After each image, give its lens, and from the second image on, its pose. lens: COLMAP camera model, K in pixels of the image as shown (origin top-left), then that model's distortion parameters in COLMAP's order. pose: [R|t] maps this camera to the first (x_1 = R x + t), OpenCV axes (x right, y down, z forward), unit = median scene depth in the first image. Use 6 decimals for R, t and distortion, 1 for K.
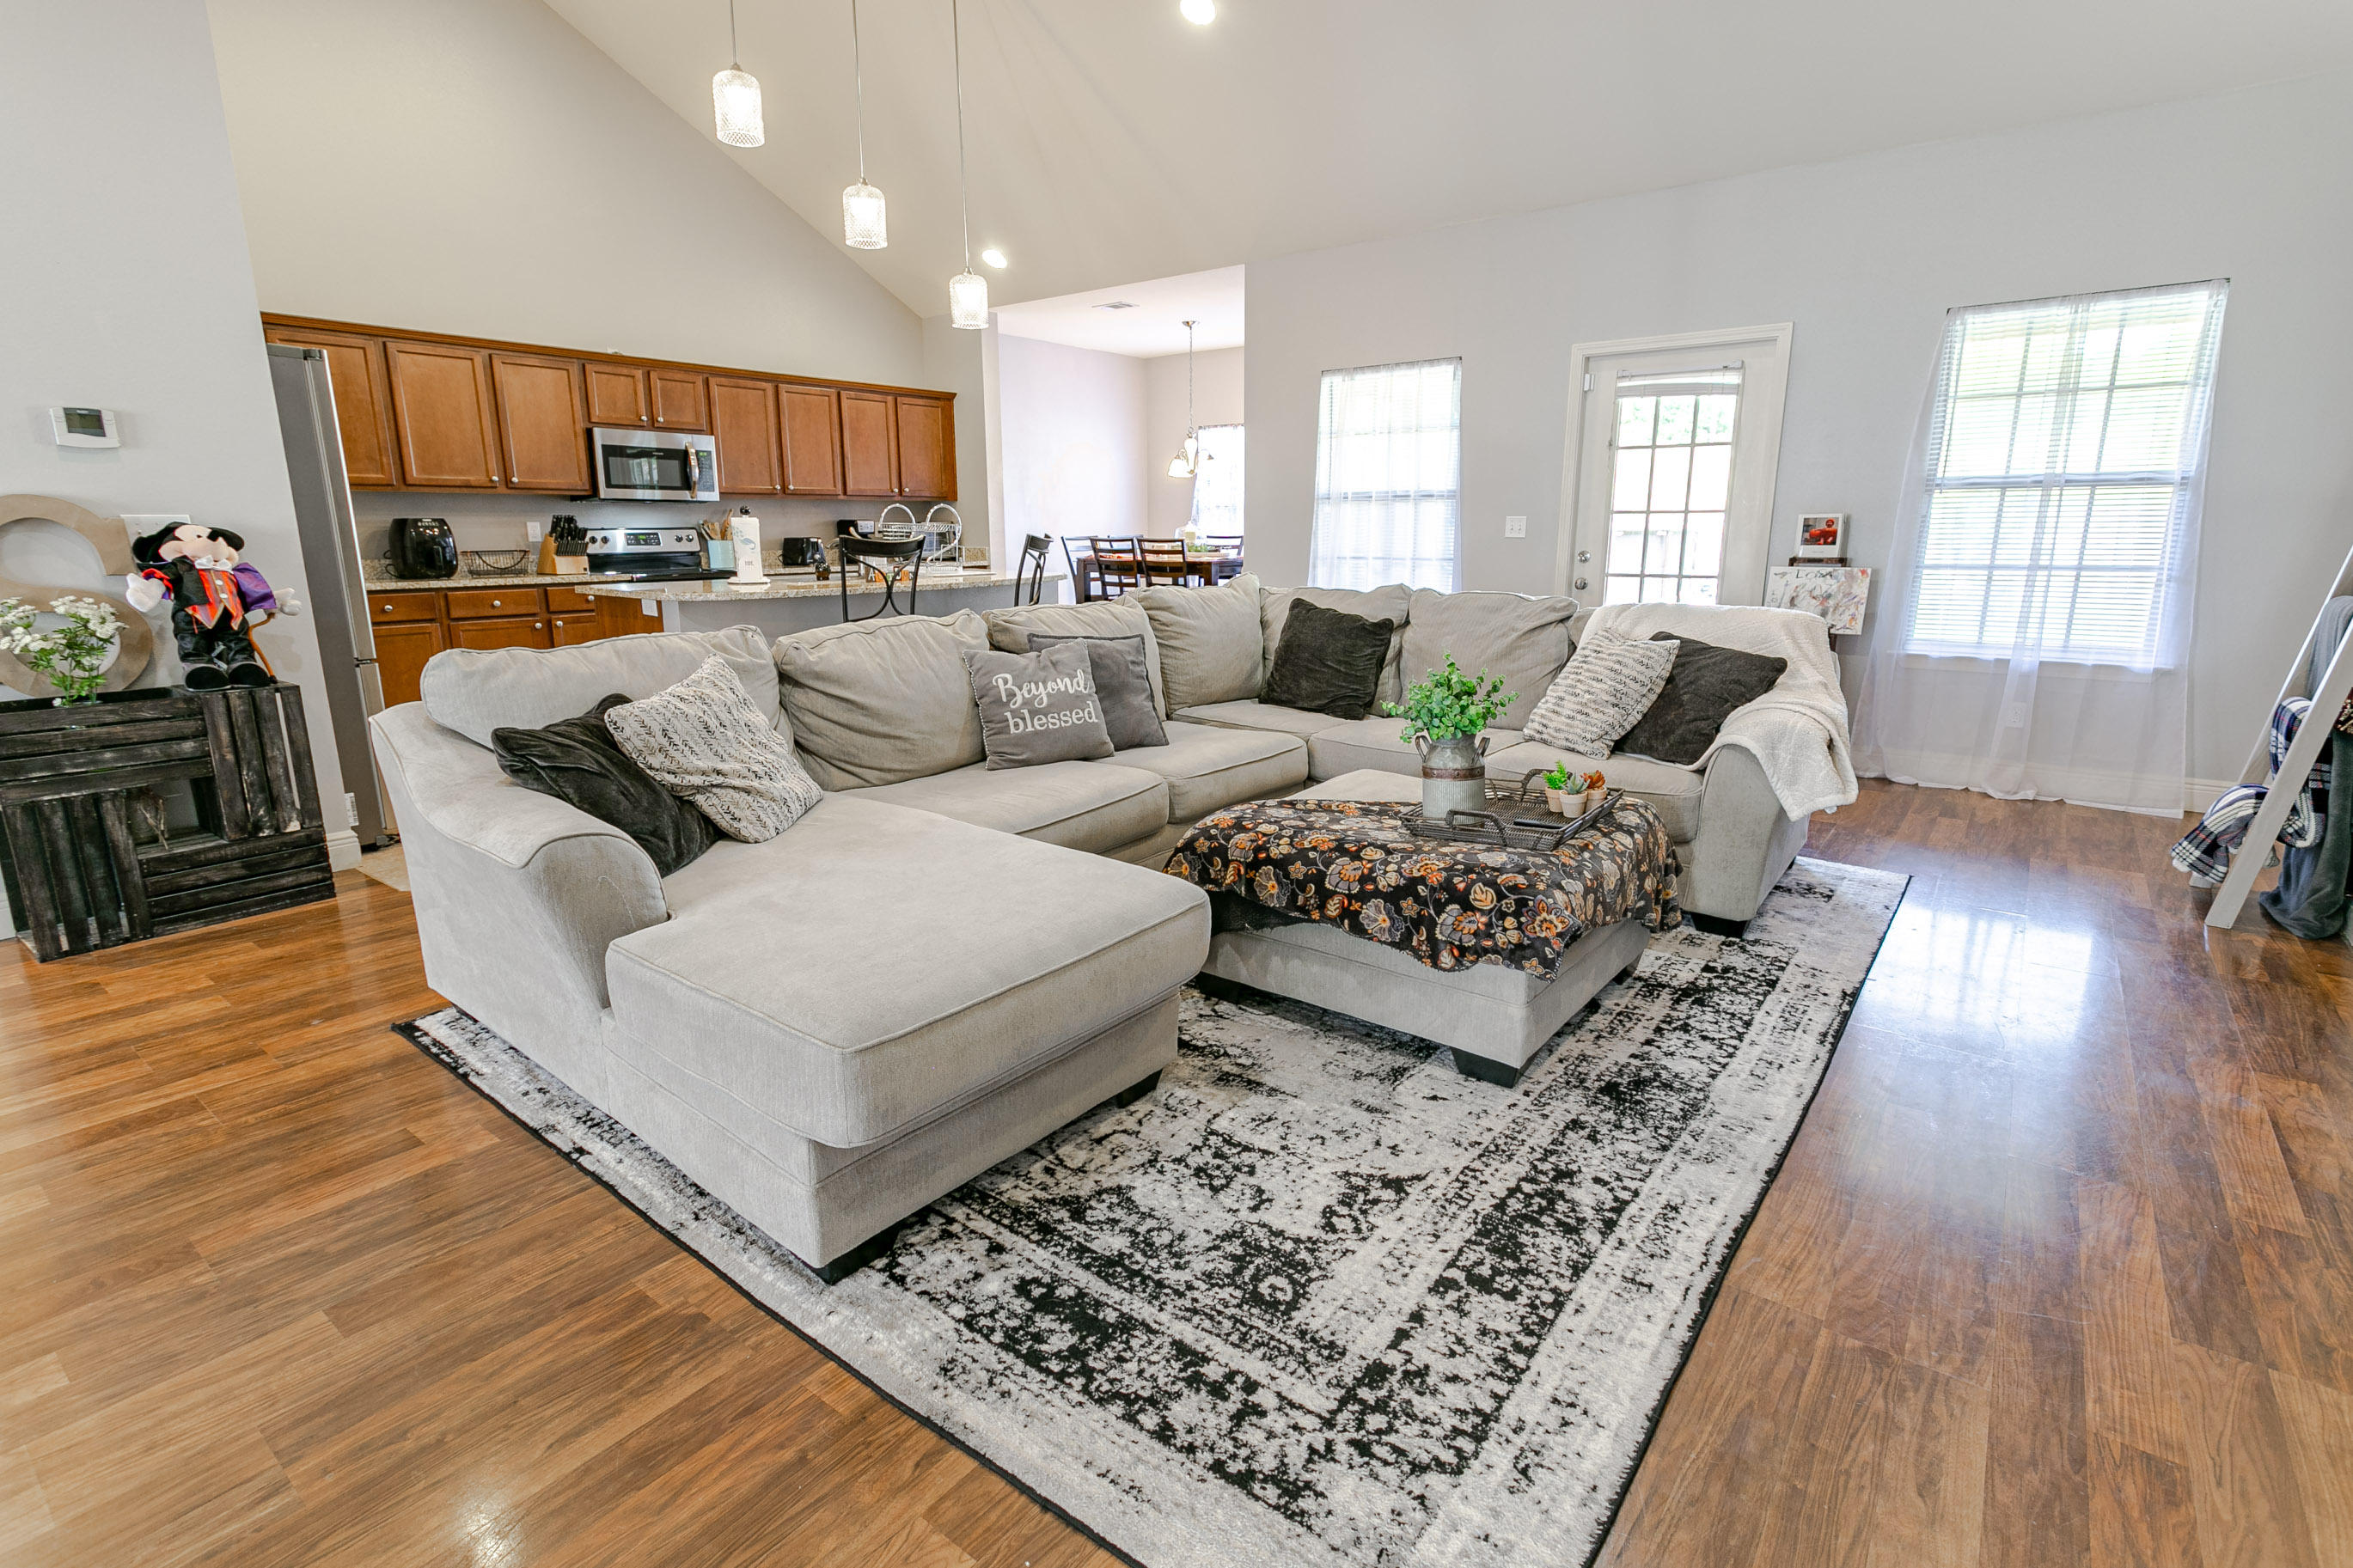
lens RADIAL K [[1106.5, 0, 1167.4], [0, 1106.5, 780.0], [0, 0, 1]] dist [-0.000899, 0.000301]
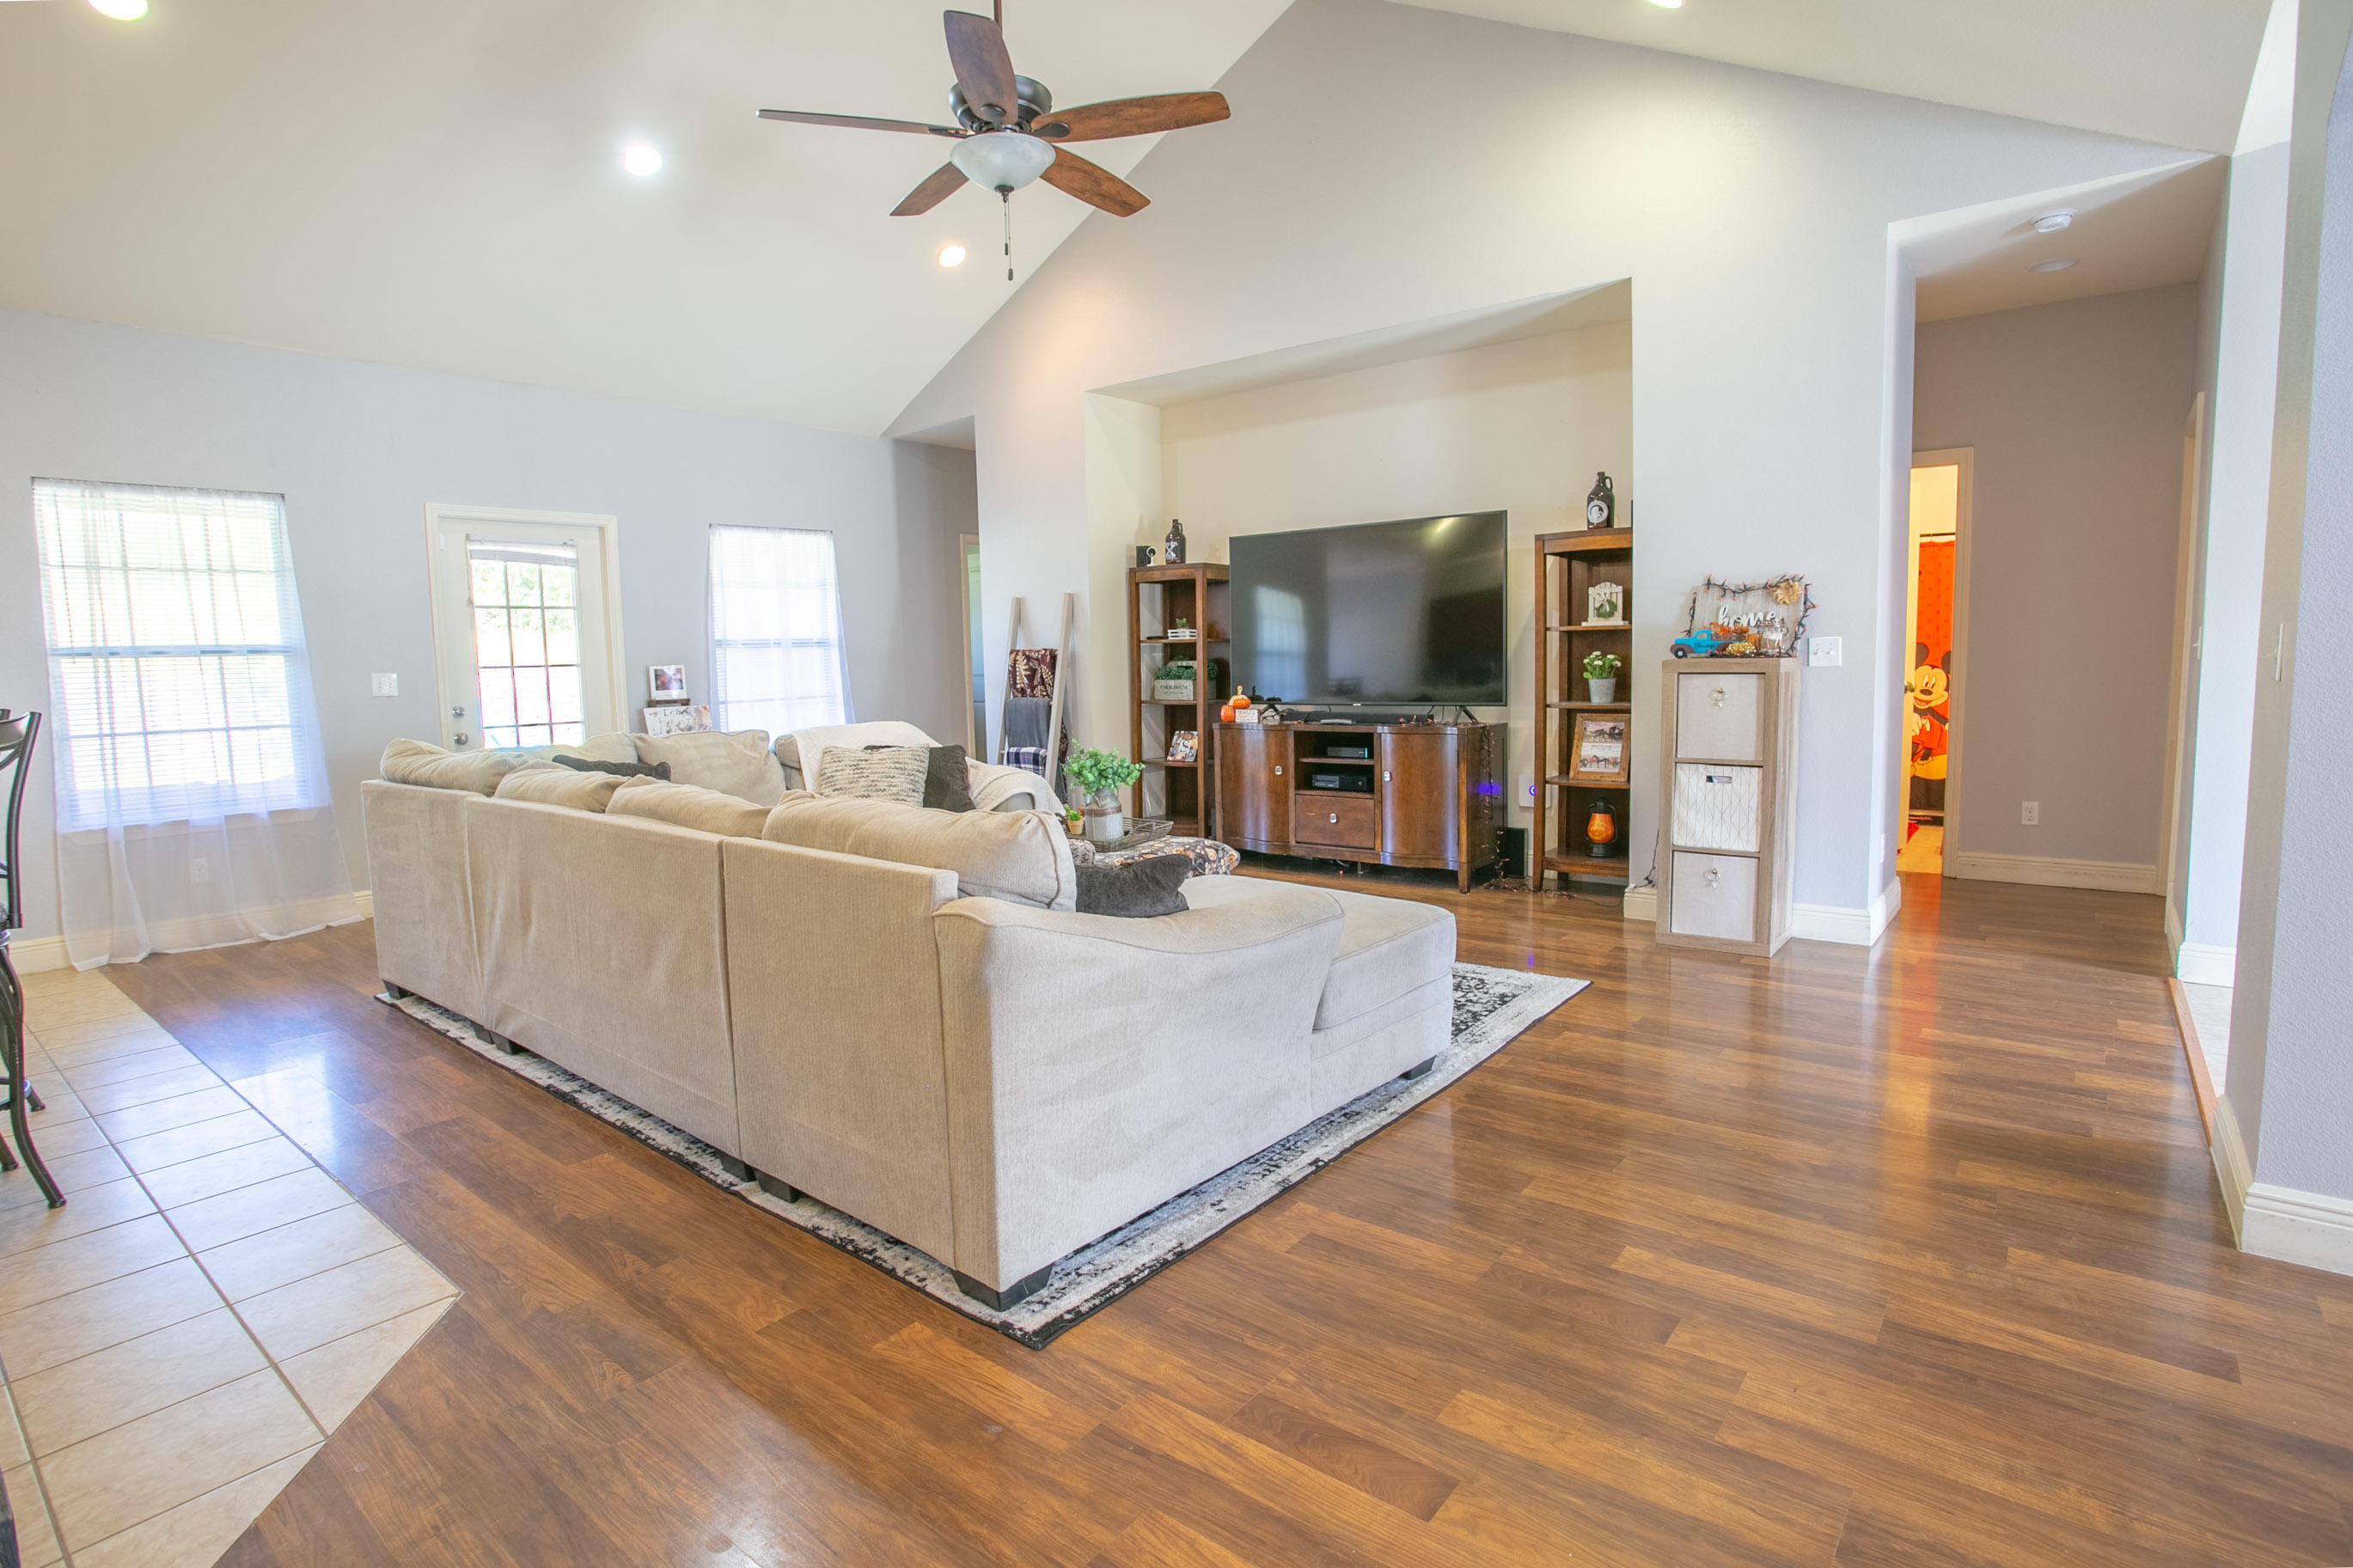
lens RADIAL K [[1157.7, 0, 1176.5], [0, 1157.7, 784.0], [0, 0, 1]] dist [-0.034817, 0.000387]
pose [[0.023499, -0.104999, 0.994195, -1.062050], [0.250397, 0.963389, 0.095827, -0.134395], [-0.967858, 0.246692, 0.048930, 0.599006]]
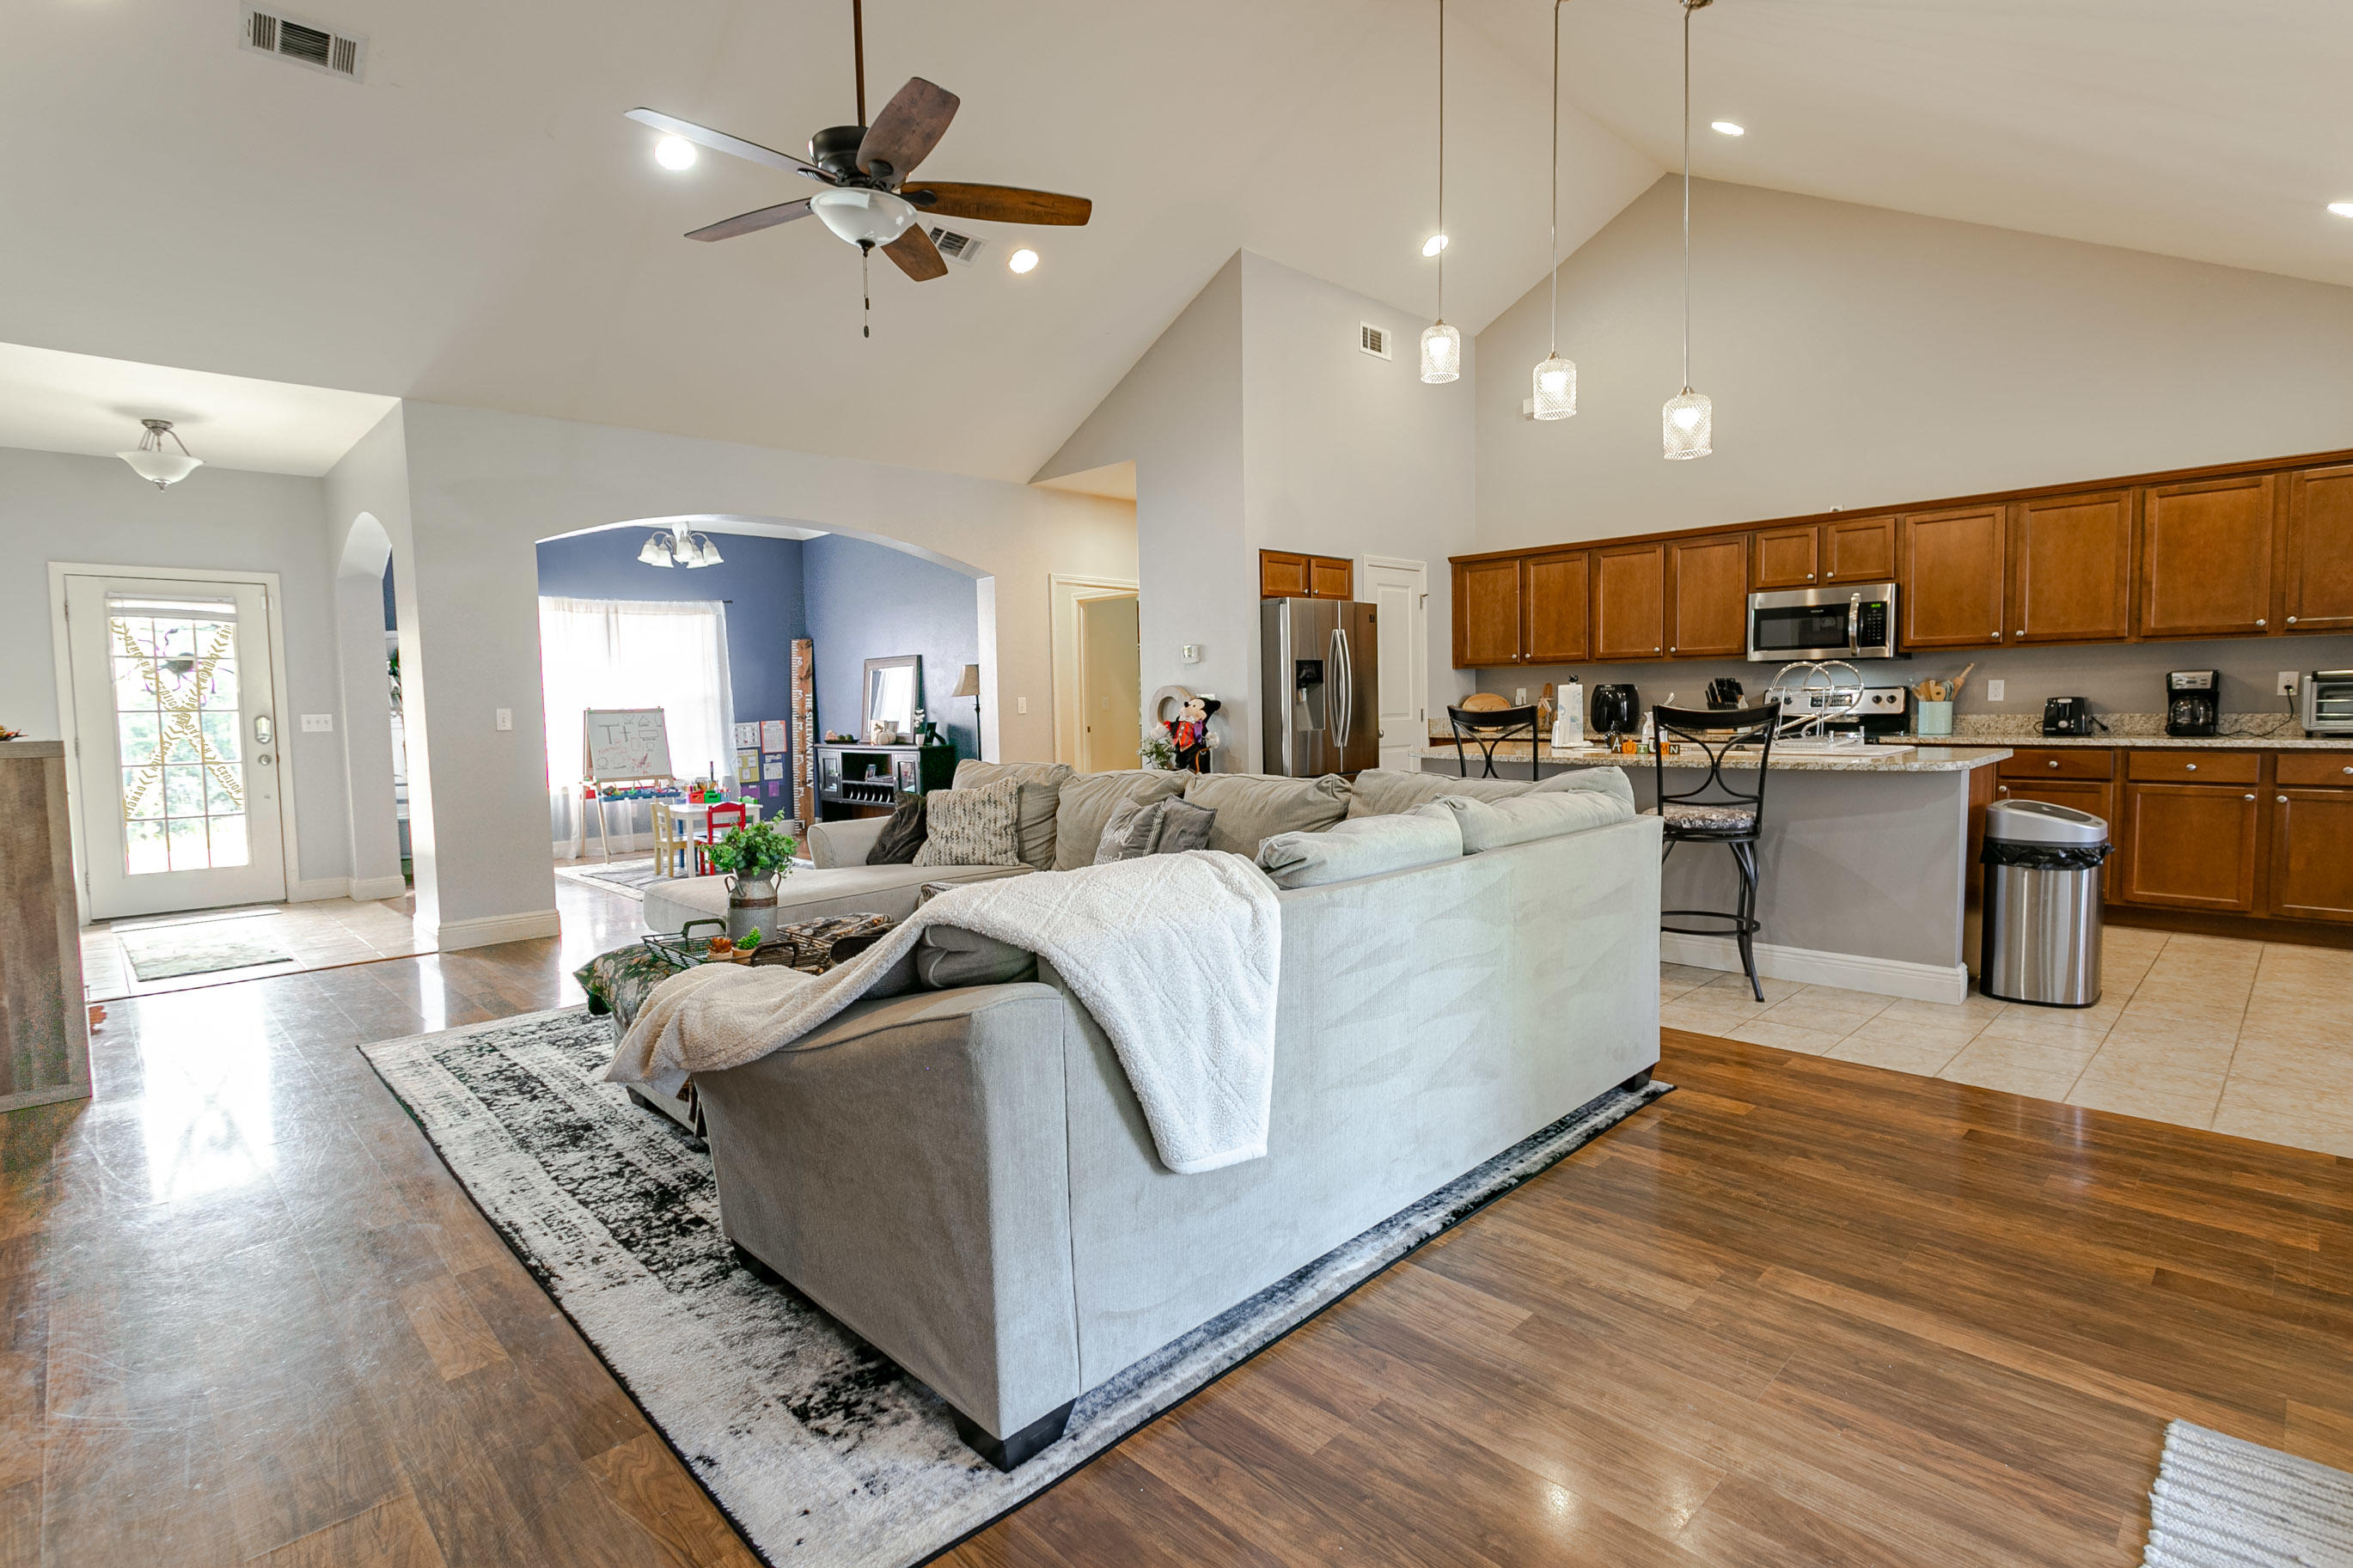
lens RADIAL K [[1106.5, 0, 1167.4], [0, 1106.5, 780.0], [0, 0, 1]] dist [-0.000899, 0.000301]
pose [[-0.127874, 0.079171, -0.988625, 1.083202], [-0.201281, 0.973993, 0.104034, -0.280313], [0.971151, 0.212294, -0.108613, 1.174886]]
